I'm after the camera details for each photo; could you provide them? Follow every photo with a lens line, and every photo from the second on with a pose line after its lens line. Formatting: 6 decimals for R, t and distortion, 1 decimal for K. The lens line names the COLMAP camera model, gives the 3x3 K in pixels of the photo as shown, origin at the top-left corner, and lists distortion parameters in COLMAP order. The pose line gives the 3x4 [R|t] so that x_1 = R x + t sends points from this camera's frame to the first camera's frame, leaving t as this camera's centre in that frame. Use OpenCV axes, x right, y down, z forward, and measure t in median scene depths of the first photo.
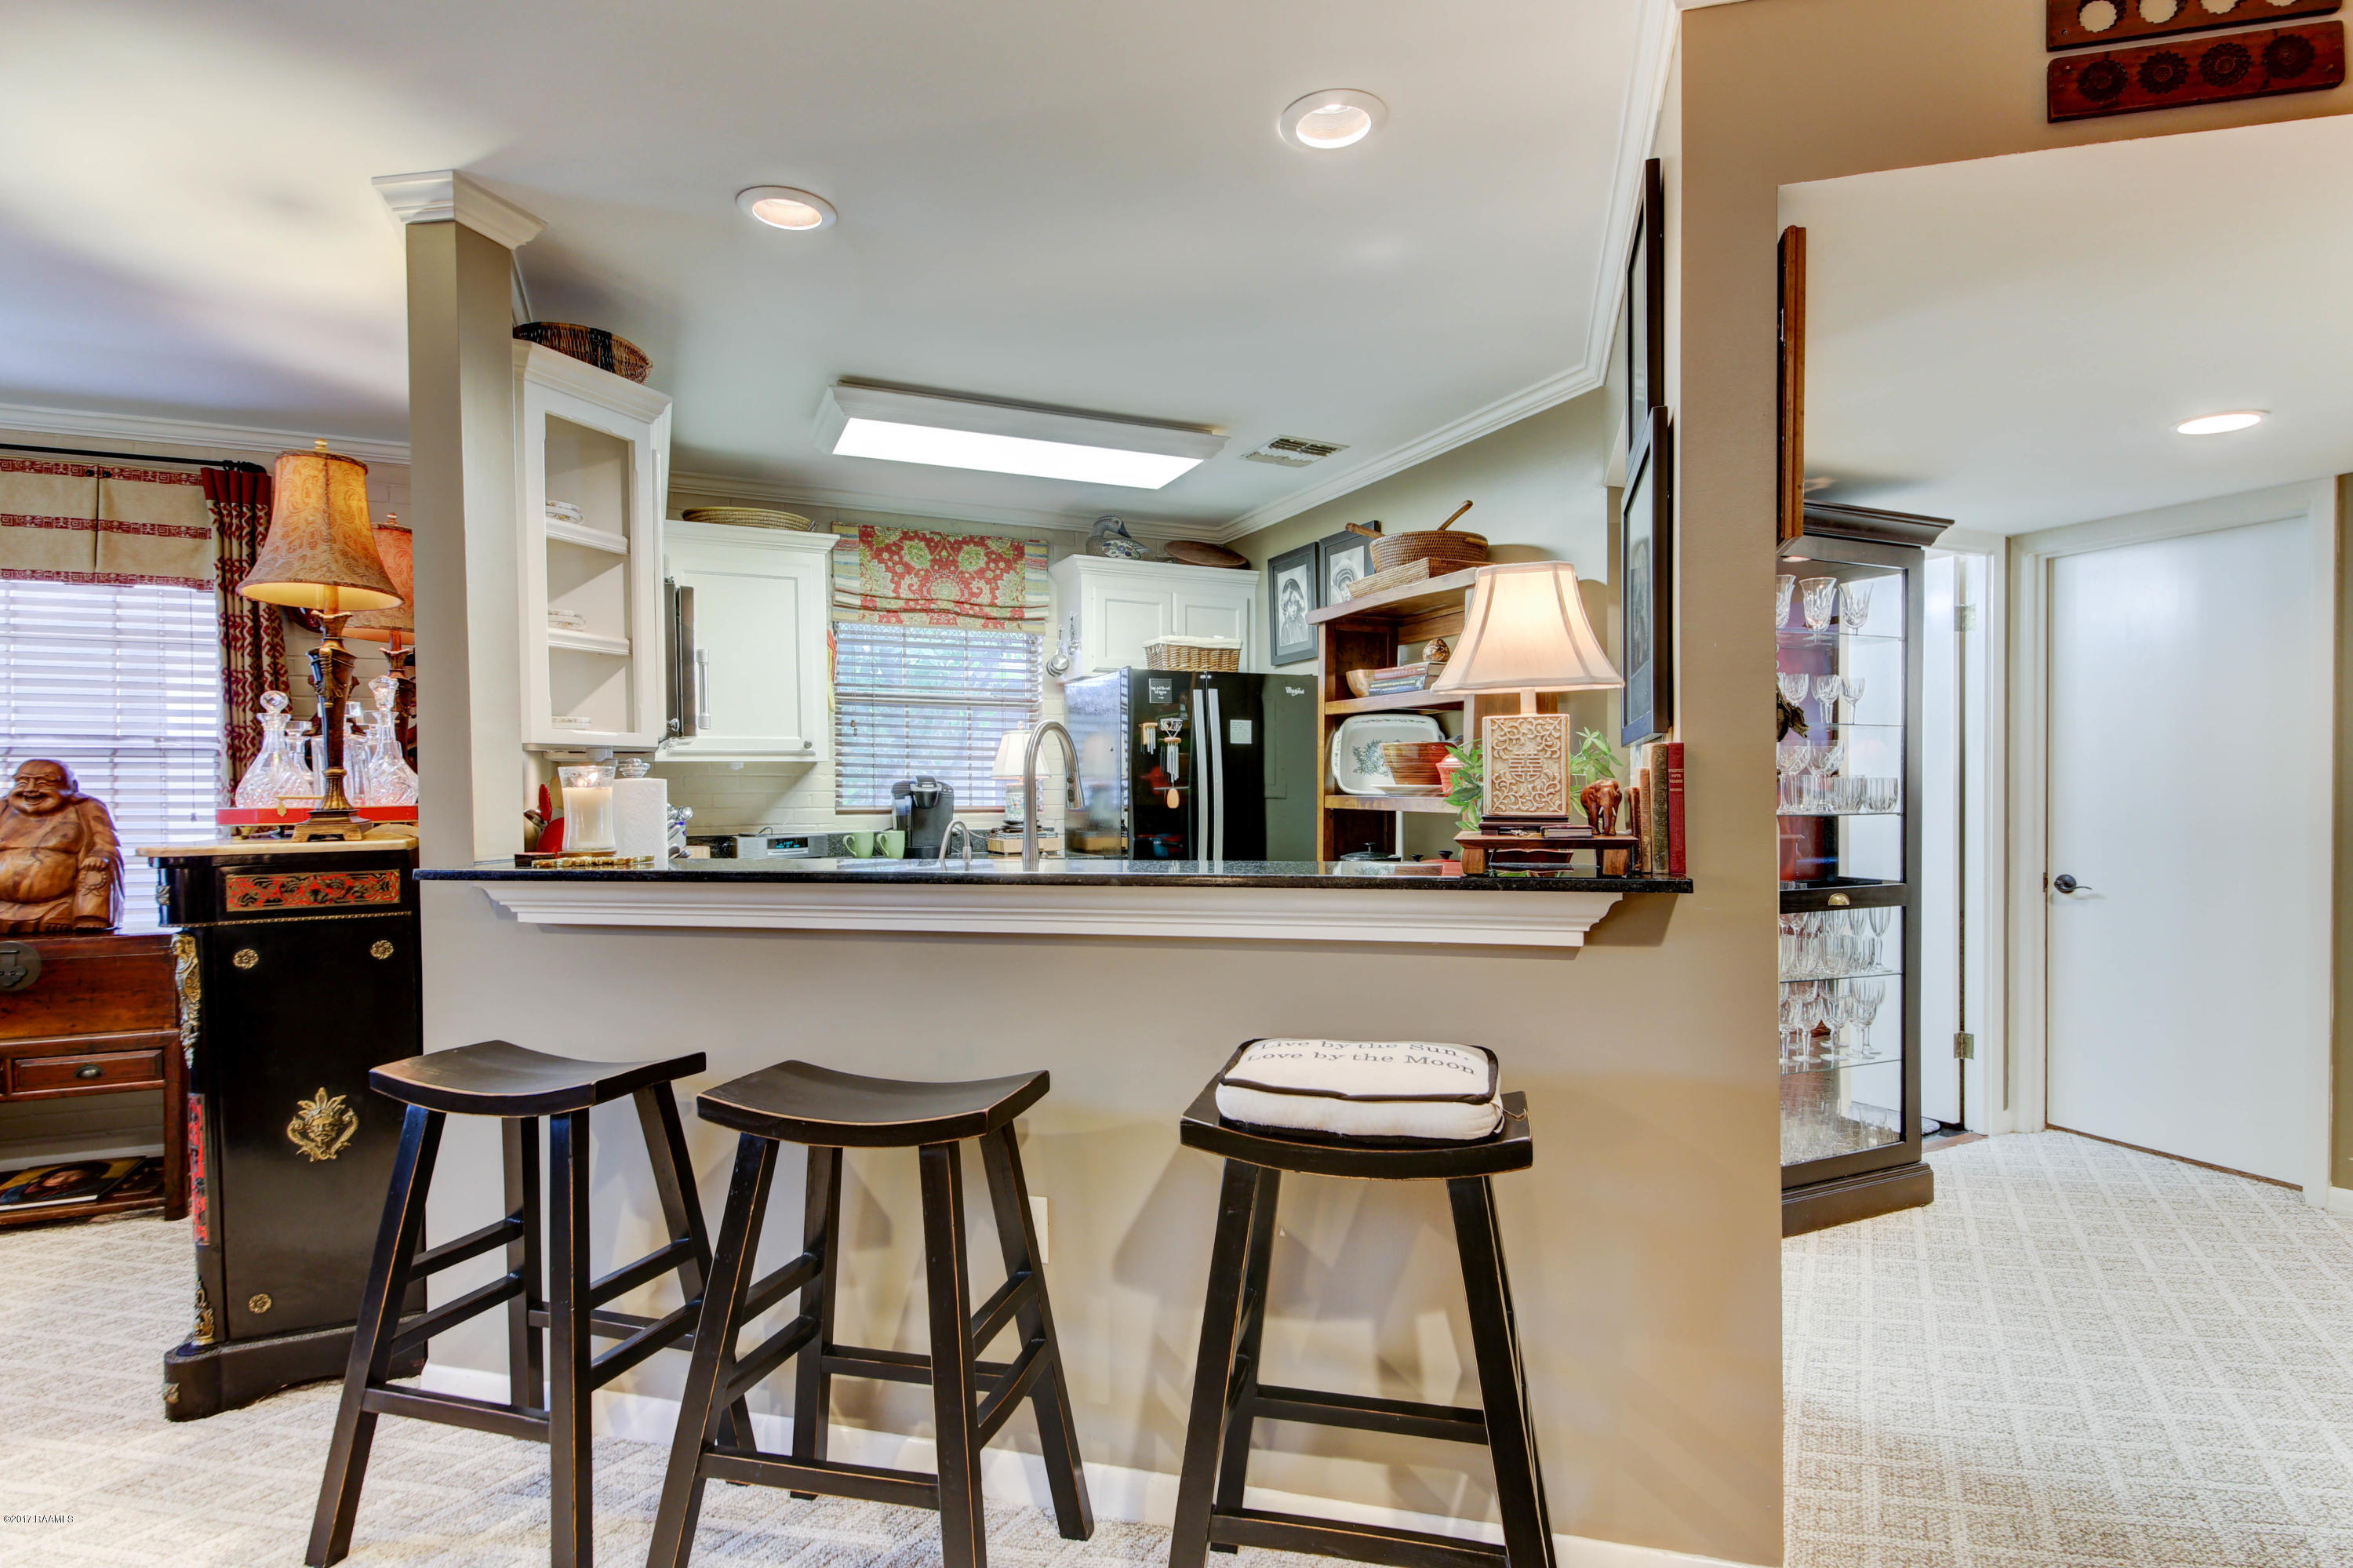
lens RADIAL K [[1156.1, 0, 1183.4], [0, 1156.1, 805.5], [0, 0, 1]] dist [0.020923, -0.019878]
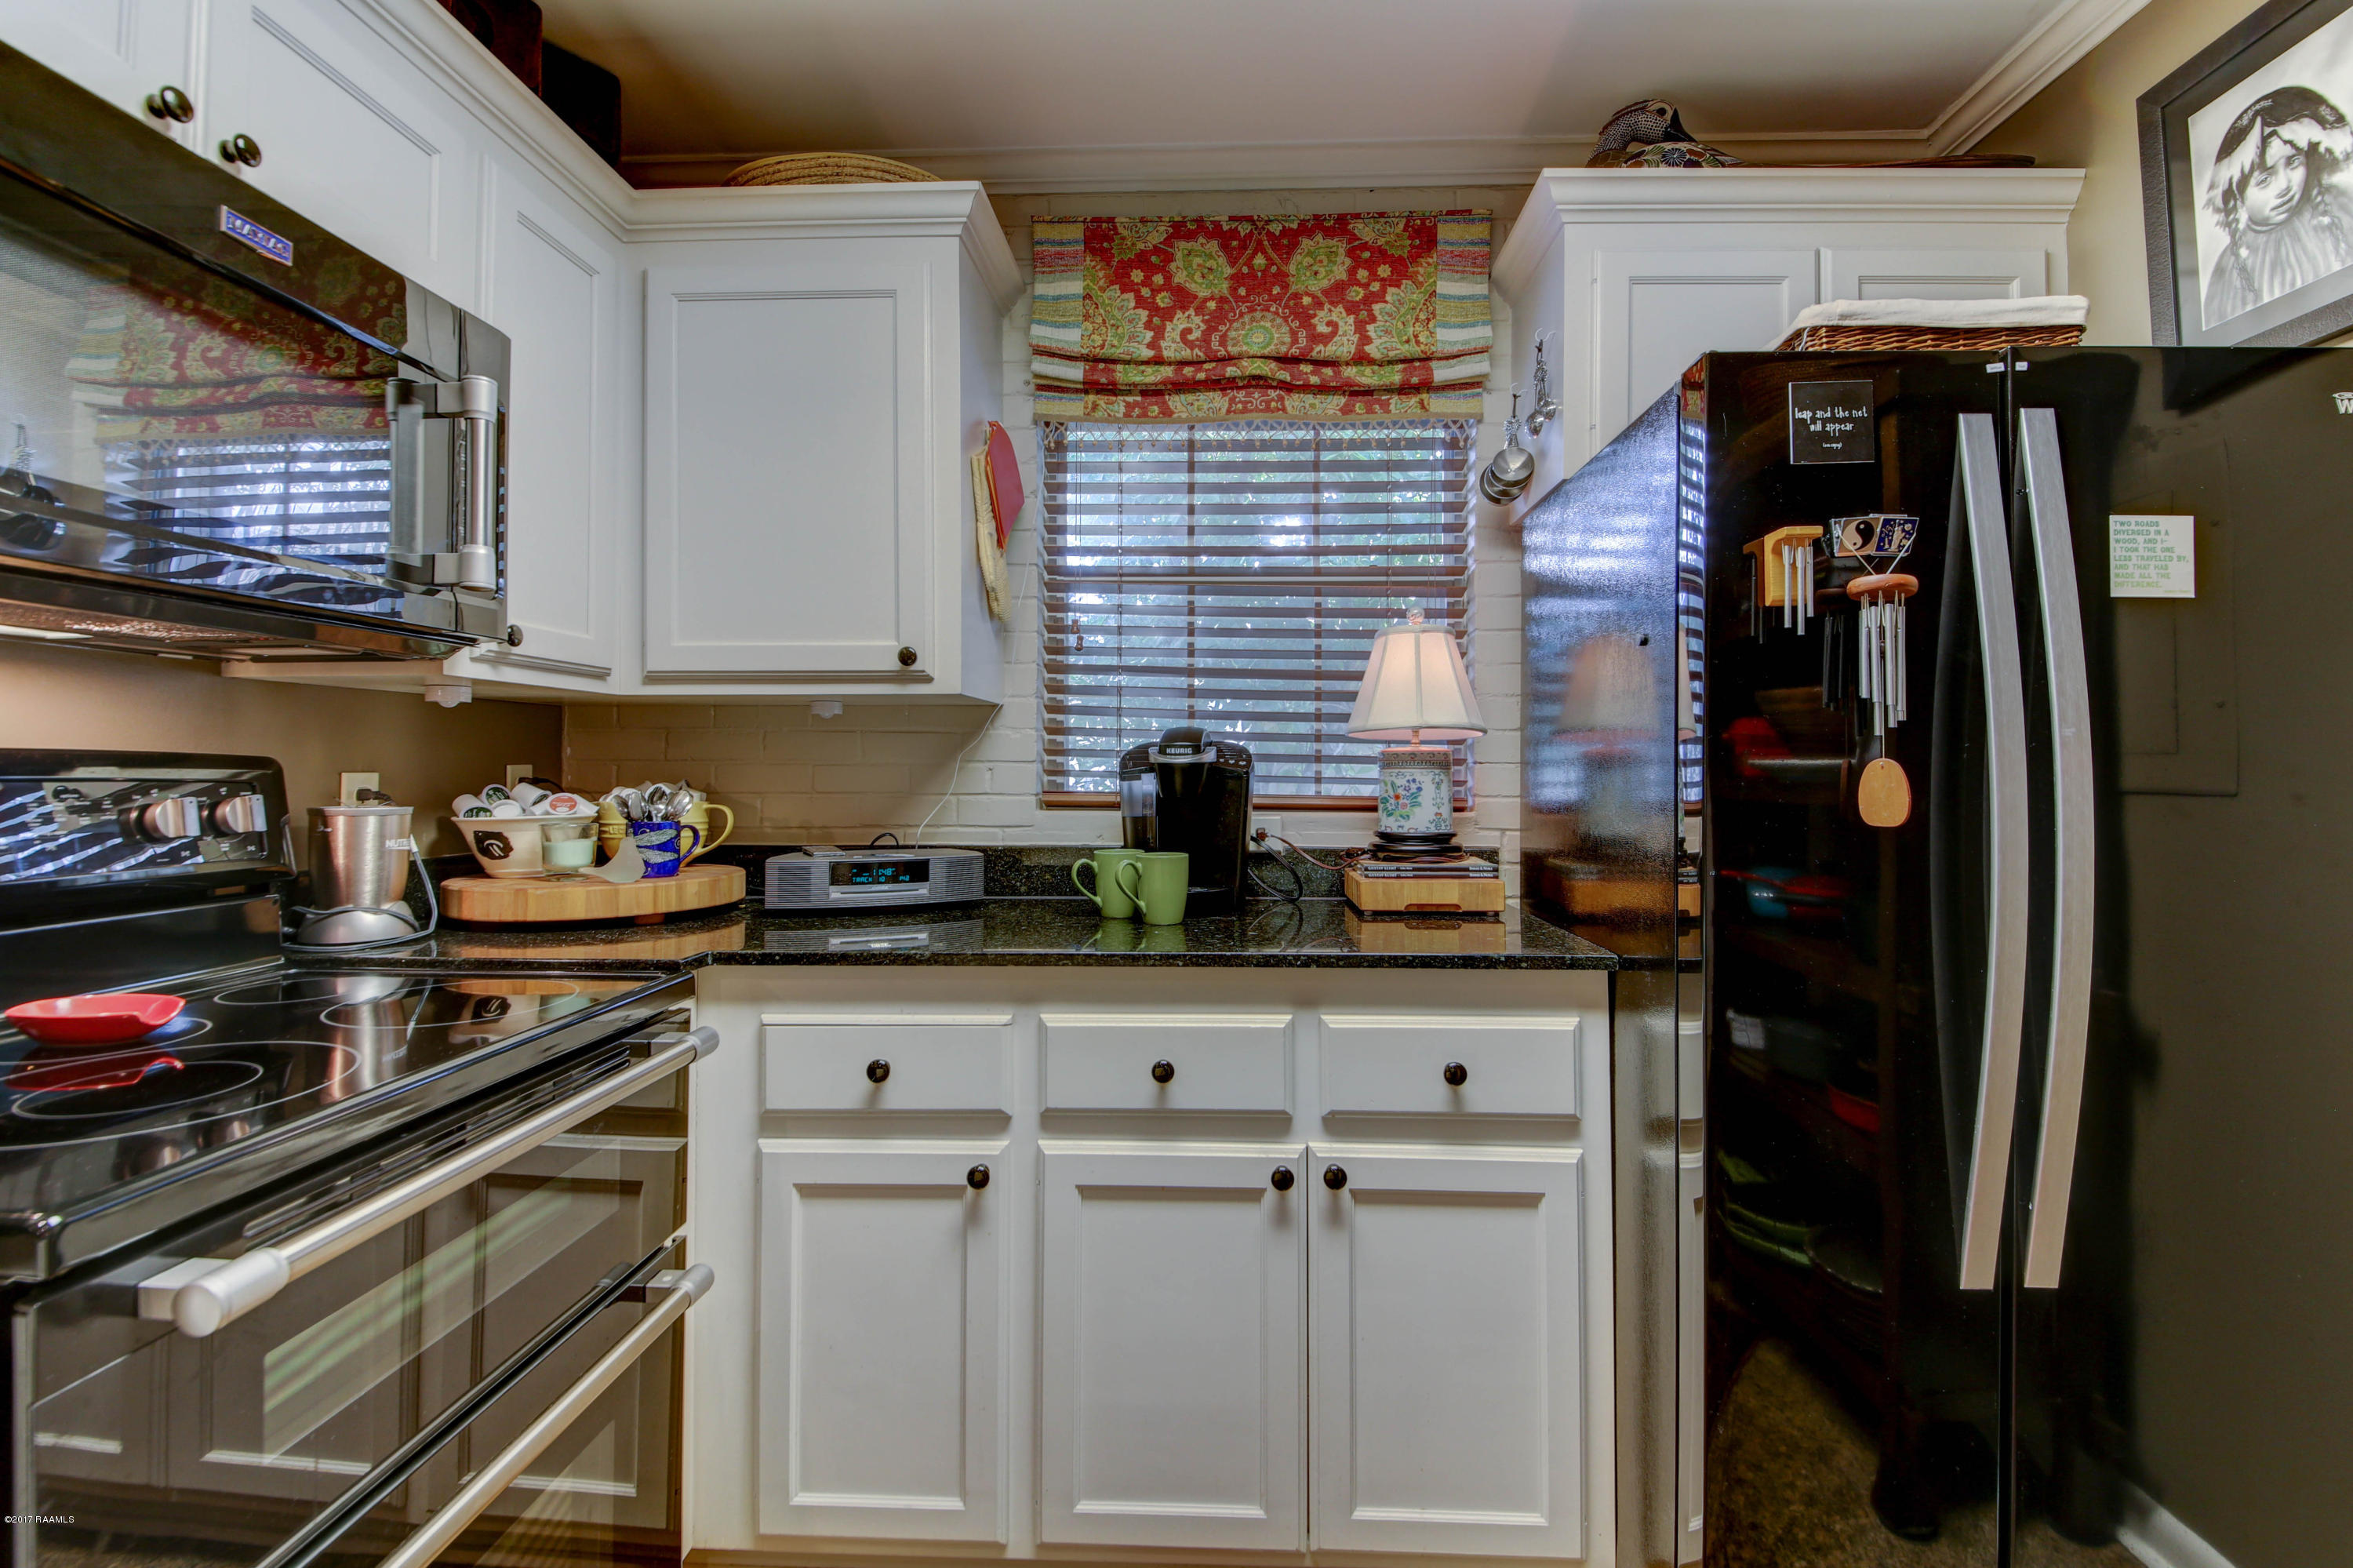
lens RADIAL K [[1007.7, 0, 1200.7], [0, 1007.7, 756.2], [0, 0, 1]] dist [0.050587, -0.043348]
pose [[0.892970, 0.004987, -0.450088, -0.045233], [-0.016791, 0.999612, -0.022237, -0.006830], [0.449802, 0.027415, 0.892707, 0.699593]]
